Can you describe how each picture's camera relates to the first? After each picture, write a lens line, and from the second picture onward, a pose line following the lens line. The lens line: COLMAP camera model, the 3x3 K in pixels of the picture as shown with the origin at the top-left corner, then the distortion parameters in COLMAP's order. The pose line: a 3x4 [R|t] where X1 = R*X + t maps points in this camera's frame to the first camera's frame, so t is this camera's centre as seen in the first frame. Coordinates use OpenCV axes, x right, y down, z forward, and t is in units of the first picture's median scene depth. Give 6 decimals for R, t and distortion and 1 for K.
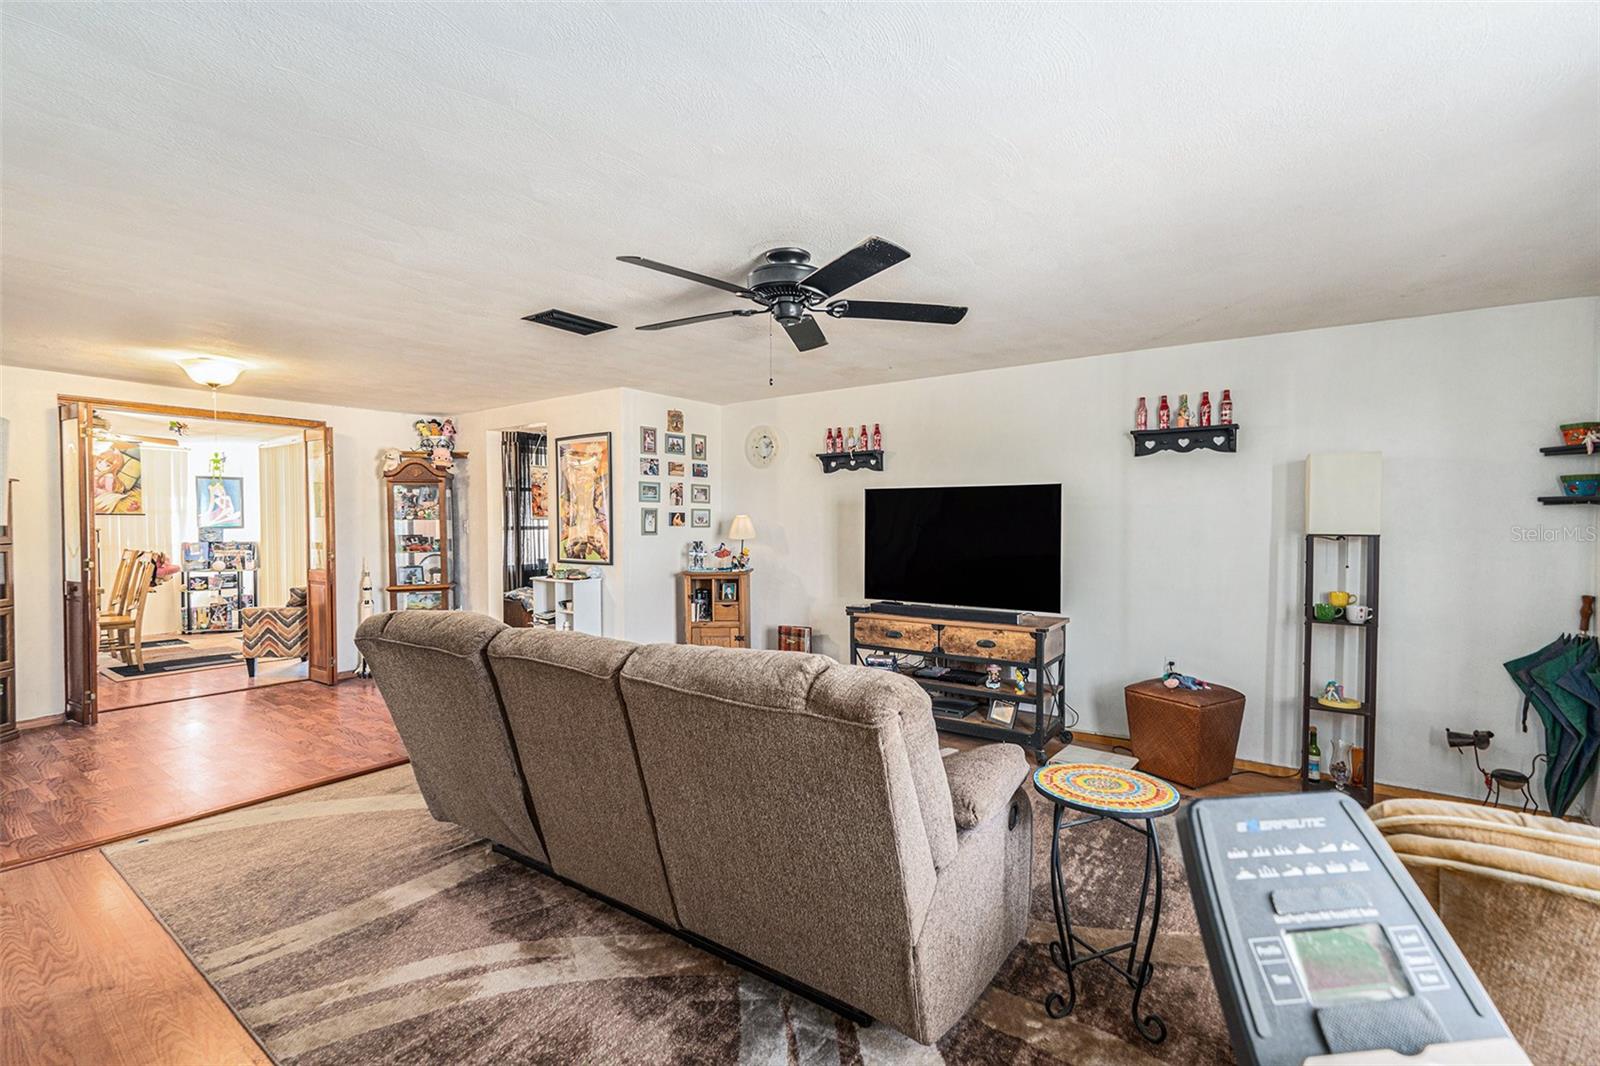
lens RADIAL K [[710.1, 0, 805.7], [0, 710.1, 517.6], [0, 0, 1]] dist [-0.009002, -0.000436]
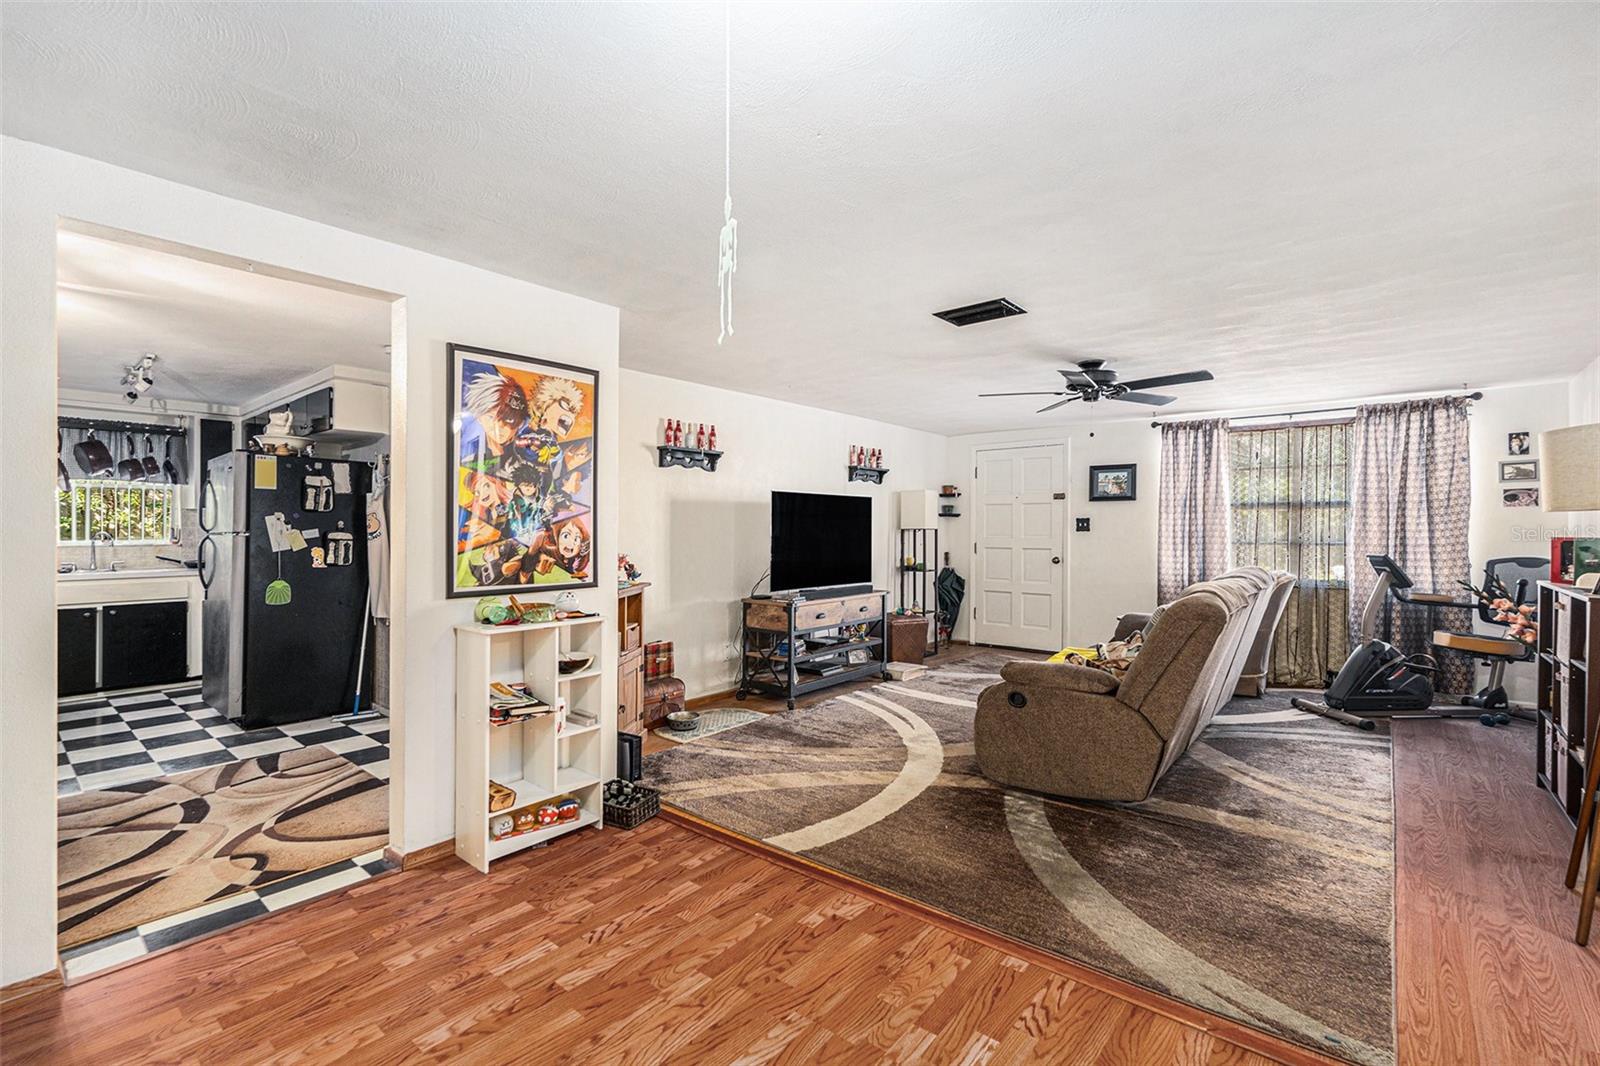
lens RADIAL K [[697.6, 0, 796.5], [0, 697.6, 527.4], [0, 0, 1]] dist [-0.001818, -0.000831]
pose [[0.082032, 0.003228, 0.996624, -0.797315], [-0.002972, 0.999991, -0.002994, 0.015594], [-0.996625, -0.002716, 0.082041, 0.717104]]
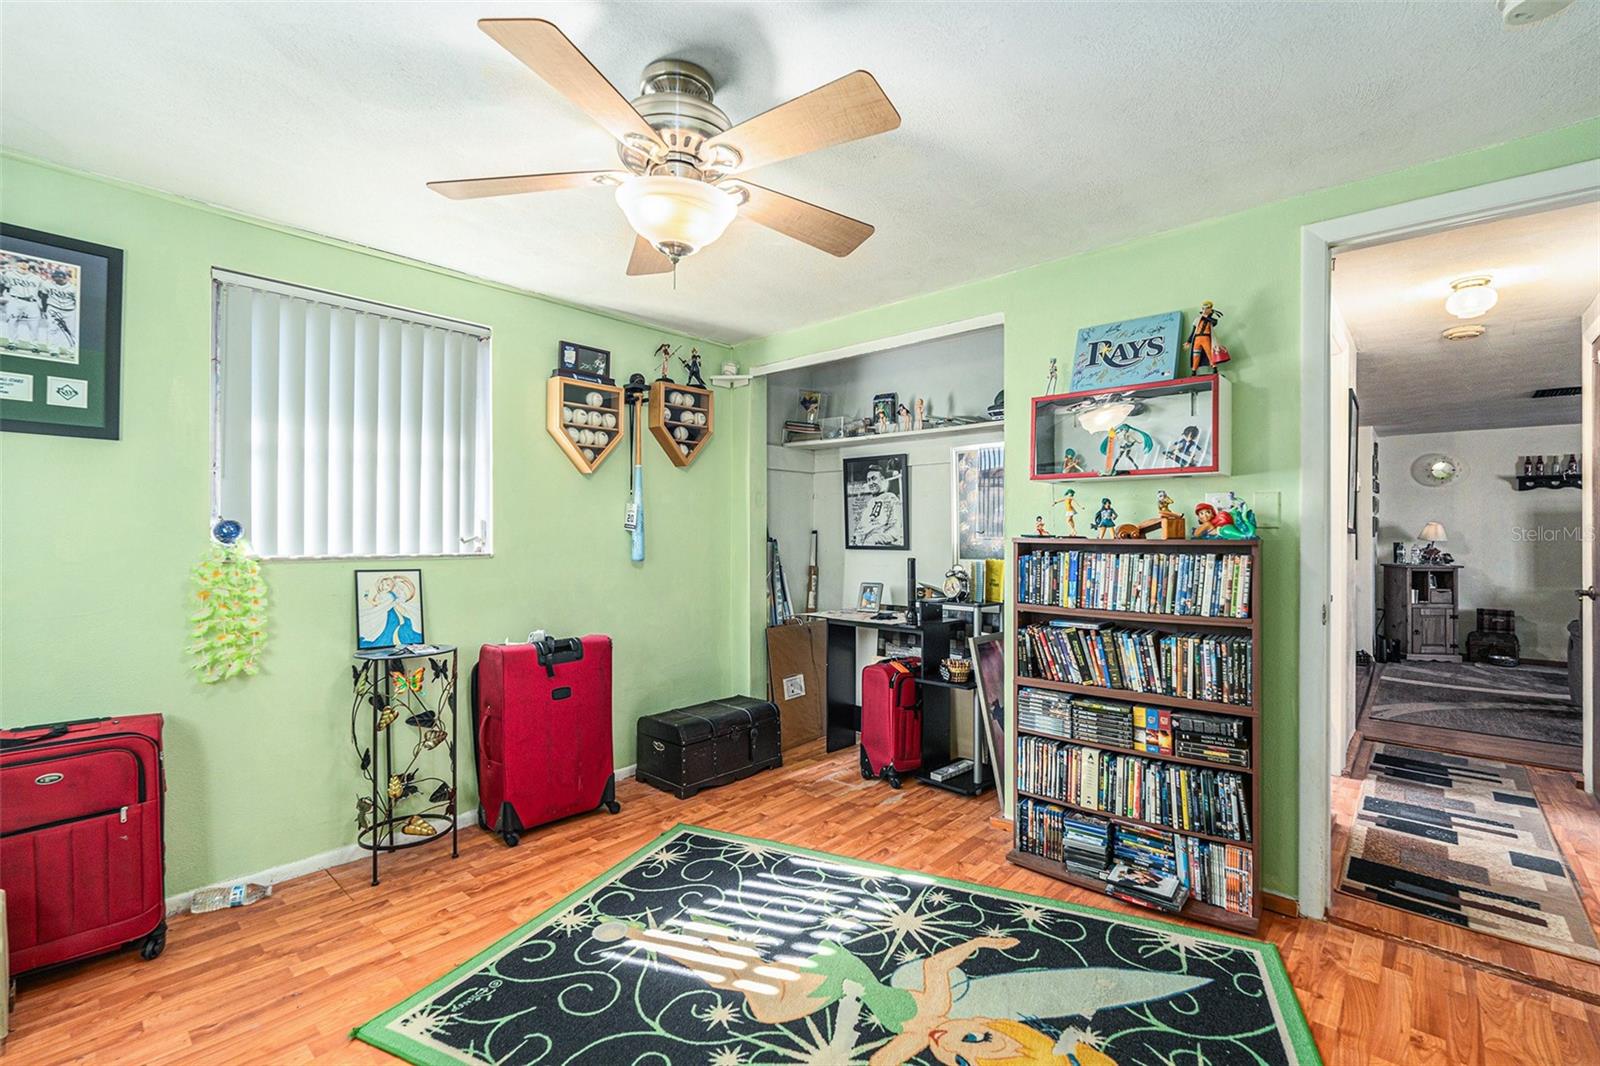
lens RADIAL K [[705.5, 0, 797.6], [0, 705.5, 532.1], [0, 0, 1]] dist [0.002528, -0.000295]
pose [[0.994446, 0.006486, -0.105050, -1.088523], [-0.006894, 0.999970, -0.003521, 0.025186], [0.105024, 0.004226, 0.994461, -0.401175]]
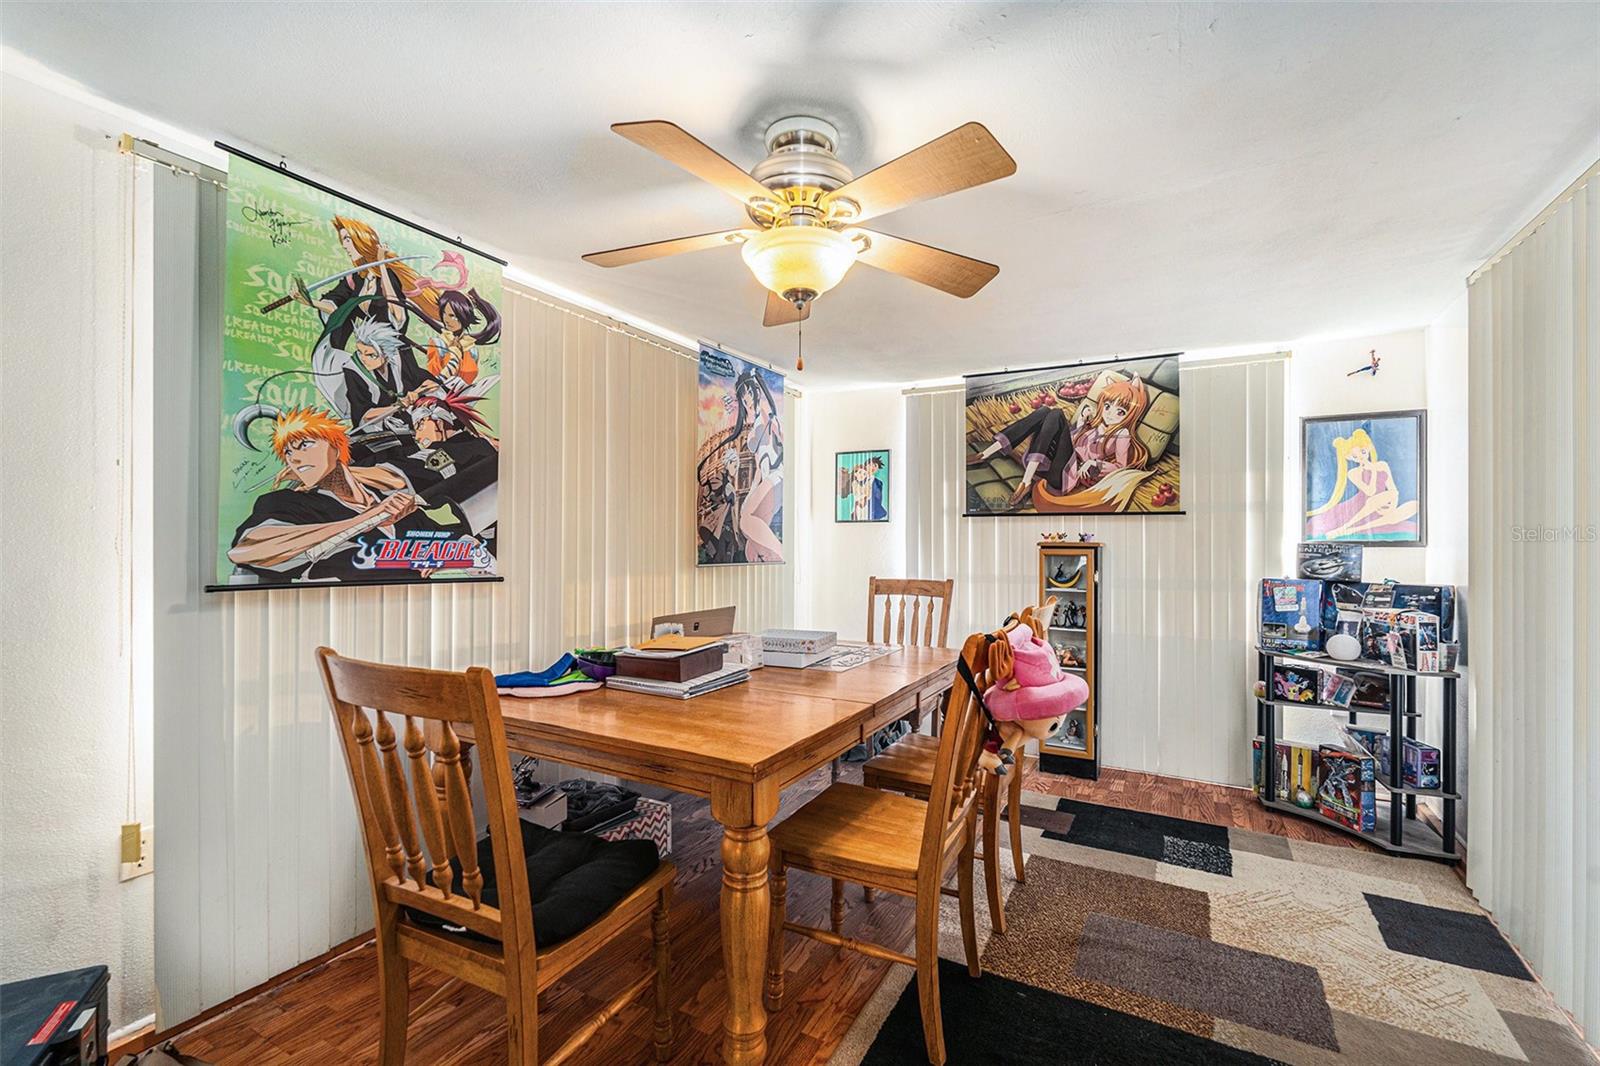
lens RADIAL K [[685.1, 0, 806.0], [0, 685.1, 536.9], [0, 0, 1]] dist [-0.001796, -0.000591]
pose [[0.108200, 0.003743, -0.994122, -0.753218], [-0.001376, 0.999993, 0.003615, 0.014628], [0.994128, 0.000977, 0.108205, 1.011979]]
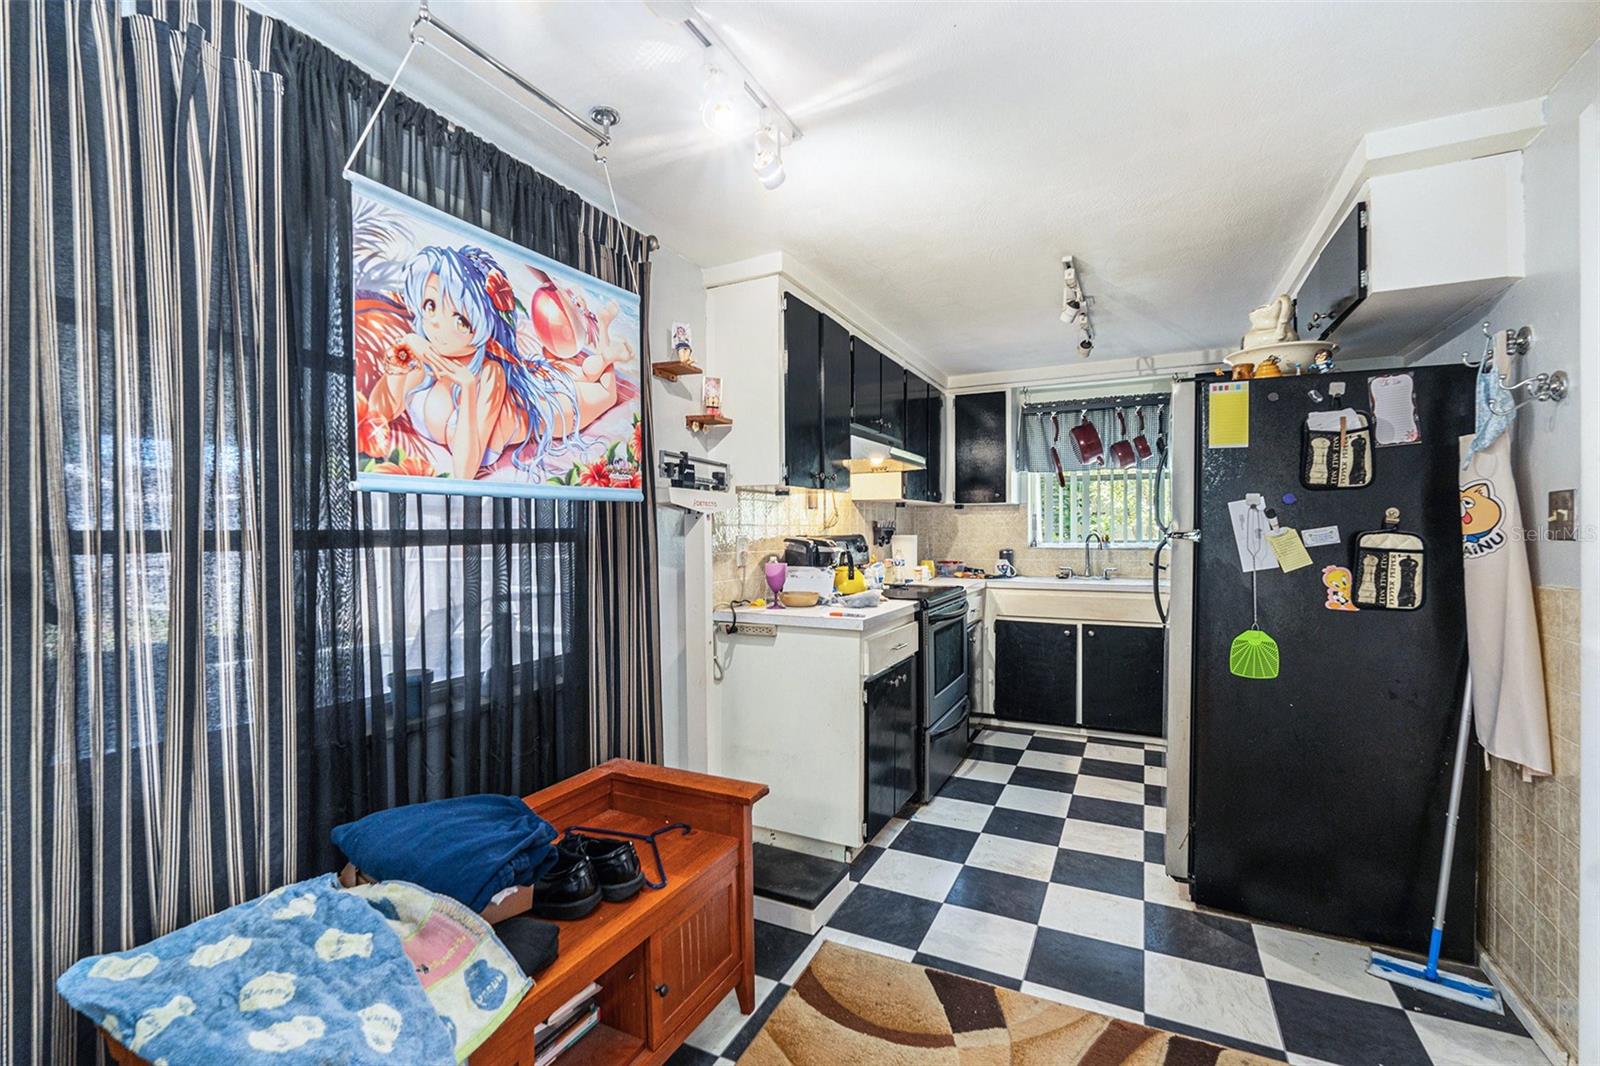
lens RADIAL K [[705.5, 0, 797.6], [0, 705.5, 532.1], [0, 0, 1]] dist [0.002528, -0.000295]
pose [[0.986014, -0.005243, 0.166579, -0.380597], [0.004590, 0.999980, 0.004306, 0.016965], [-0.166599, -0.003481, 0.986019, 1.015160]]
